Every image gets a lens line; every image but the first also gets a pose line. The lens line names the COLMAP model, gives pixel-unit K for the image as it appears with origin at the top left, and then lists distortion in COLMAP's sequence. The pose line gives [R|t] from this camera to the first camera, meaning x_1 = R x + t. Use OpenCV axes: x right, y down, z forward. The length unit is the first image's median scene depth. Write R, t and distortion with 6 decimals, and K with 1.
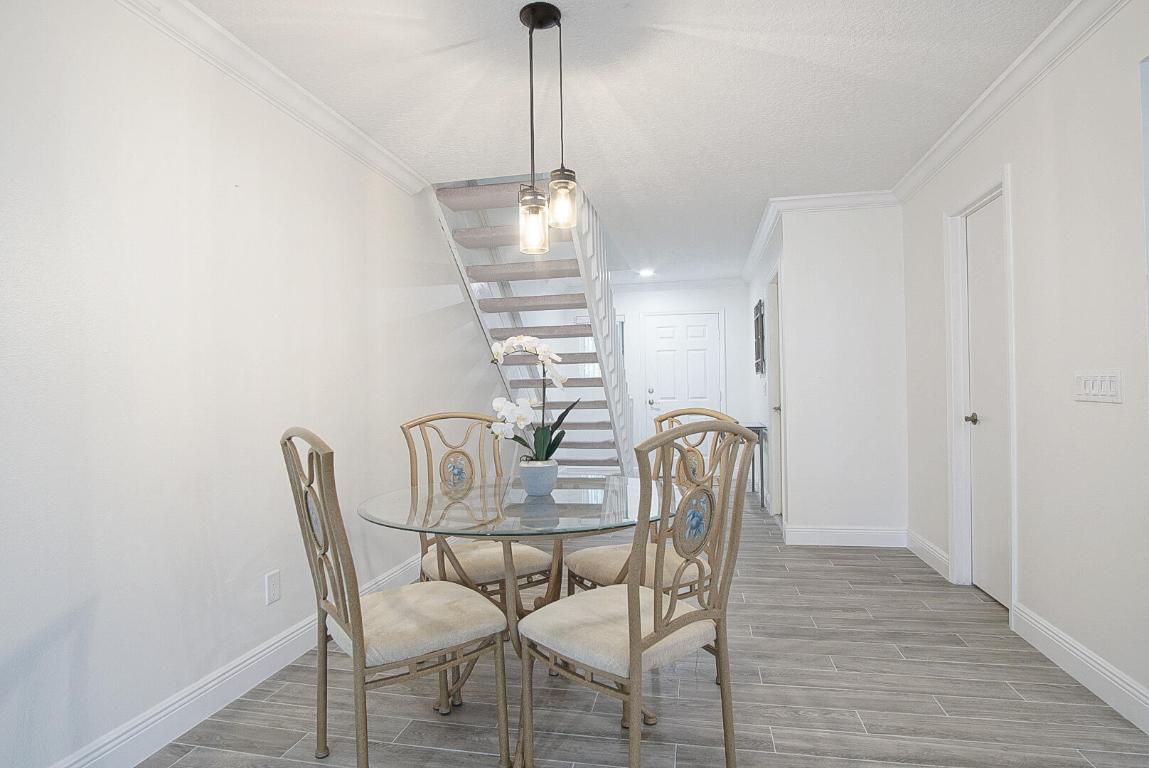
lens RADIAL K [[614.9, 0, 574.8], [0, 614.9, 389.0], [0, 0, 1]] dist [-0.026905, 0.001034]
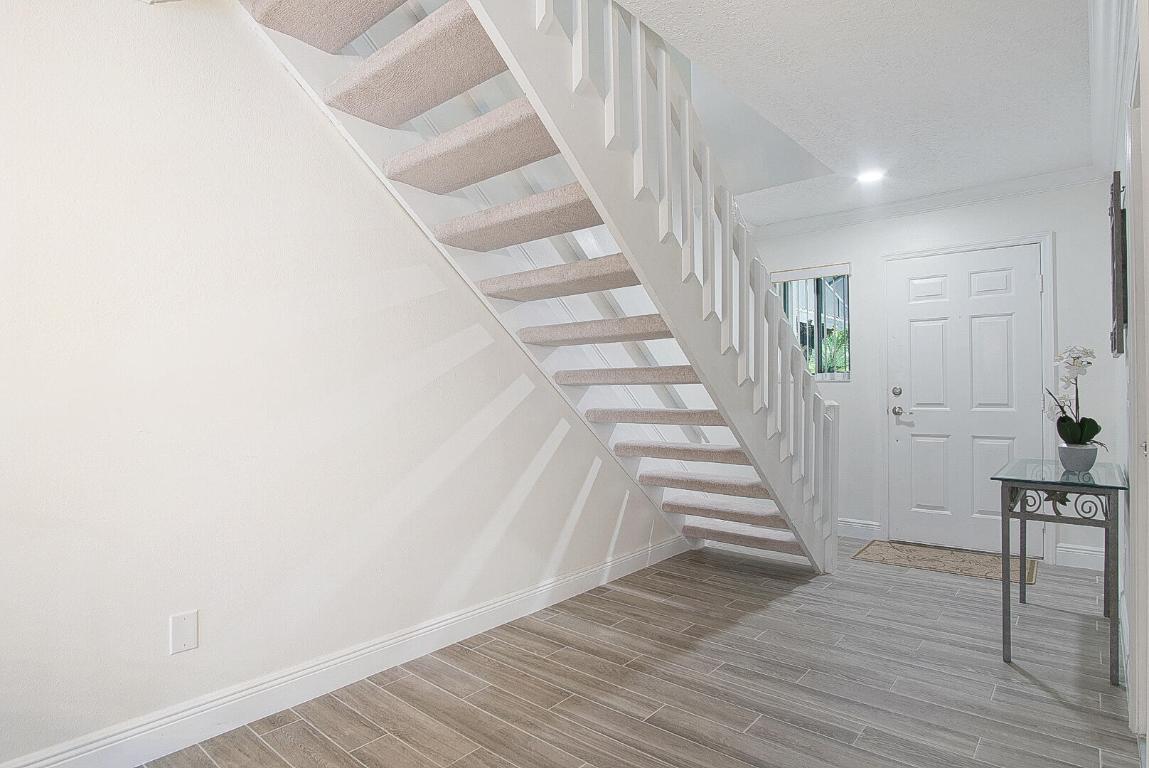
lens RADIAL K [[614.9, 0, 574.8], [0, 614.9, 389.0], [0, 0, 1]] dist [-0.026905, 0.001034]
pose [[0.871333, 0.014517, -0.490478, 0.182510], [-0.009869, 0.999879, 0.012062, -0.003915], [0.490593, -0.005670, 0.871370, 0.469458]]
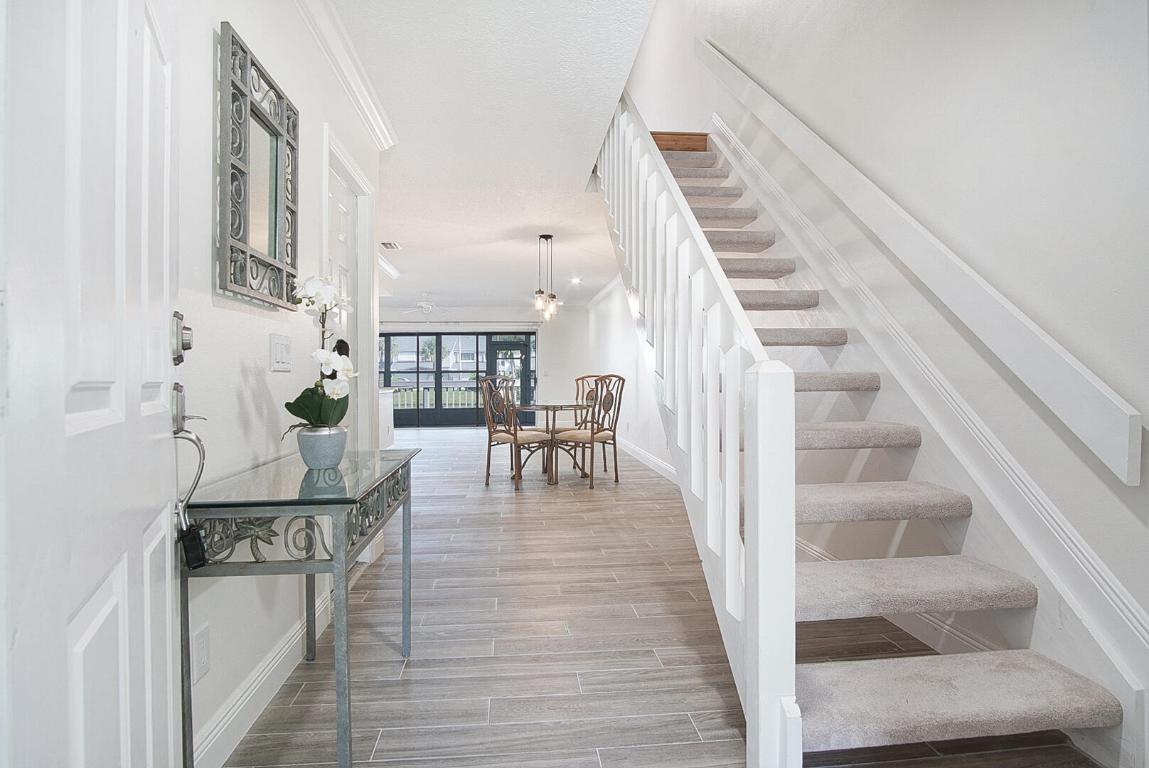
lens RADIAL K [[614.9, 0, 574.8], [0, 614.9, 389.0], [0, 0, 1]] dist [-0.026905, 0.001034]
pose [[-0.954556, 0.027375, -0.296772, 0.253889], [0.024427, 0.999609, 0.013640, 0.024542], [0.297029, 0.005771, -0.954851, 1.445132]]
